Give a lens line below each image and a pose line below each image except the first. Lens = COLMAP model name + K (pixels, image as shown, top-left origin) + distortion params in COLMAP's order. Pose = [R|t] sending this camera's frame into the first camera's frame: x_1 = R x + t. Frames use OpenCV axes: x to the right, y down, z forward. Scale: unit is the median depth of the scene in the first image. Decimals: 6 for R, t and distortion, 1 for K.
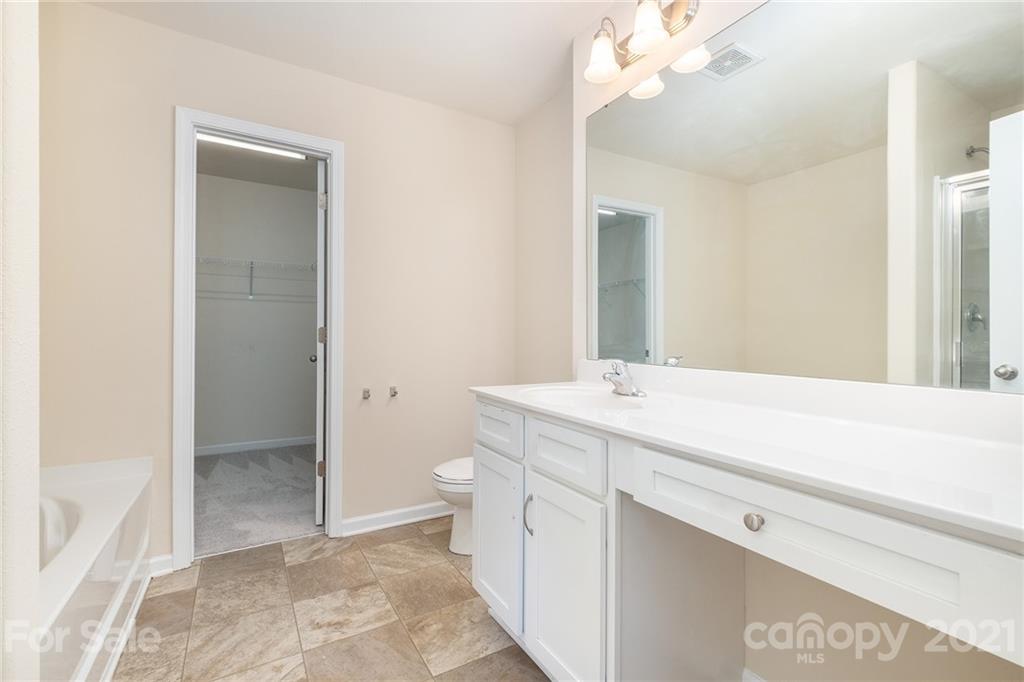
lens RADIAL K [[439.9, 0, 509.9], [0, 439.9, 339.5], [0, 0, 1]] dist [0.008892, -0.000389]
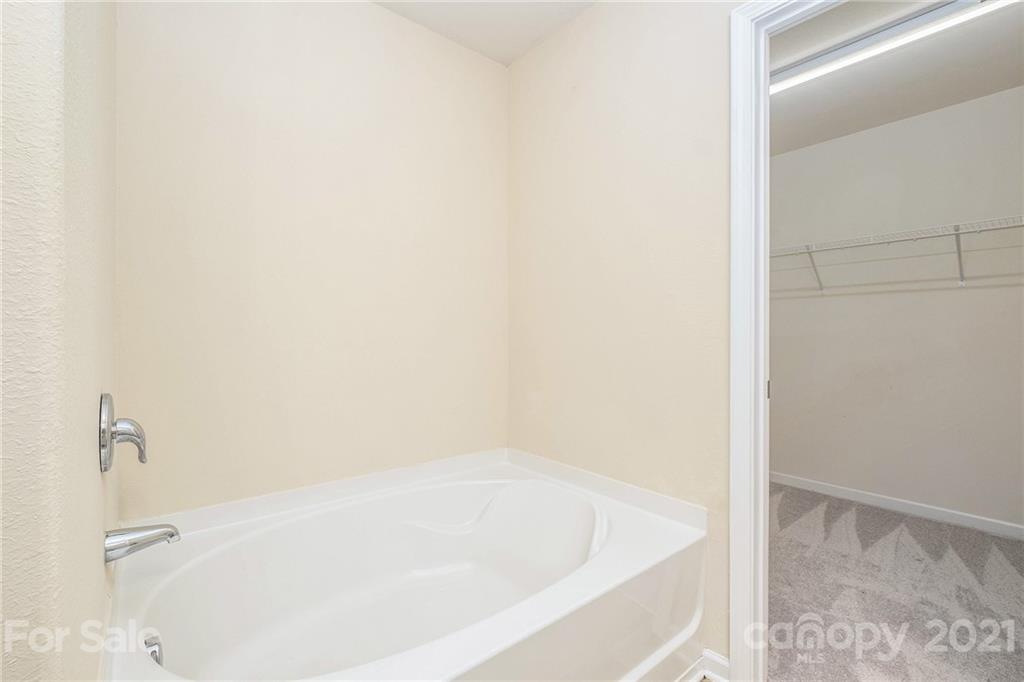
lens RADIAL K [[439.9, 0, 512.1], [0, 439.9, 340.8], [0, 0, 1]] dist [0.008892, -0.000389]
pose [[0.160593, -0.014568, -0.986913, -0.066882], [-0.003239, 0.999878, -0.015286, -0.001139], [0.987015, 0.005652, 0.160526, 0.284701]]
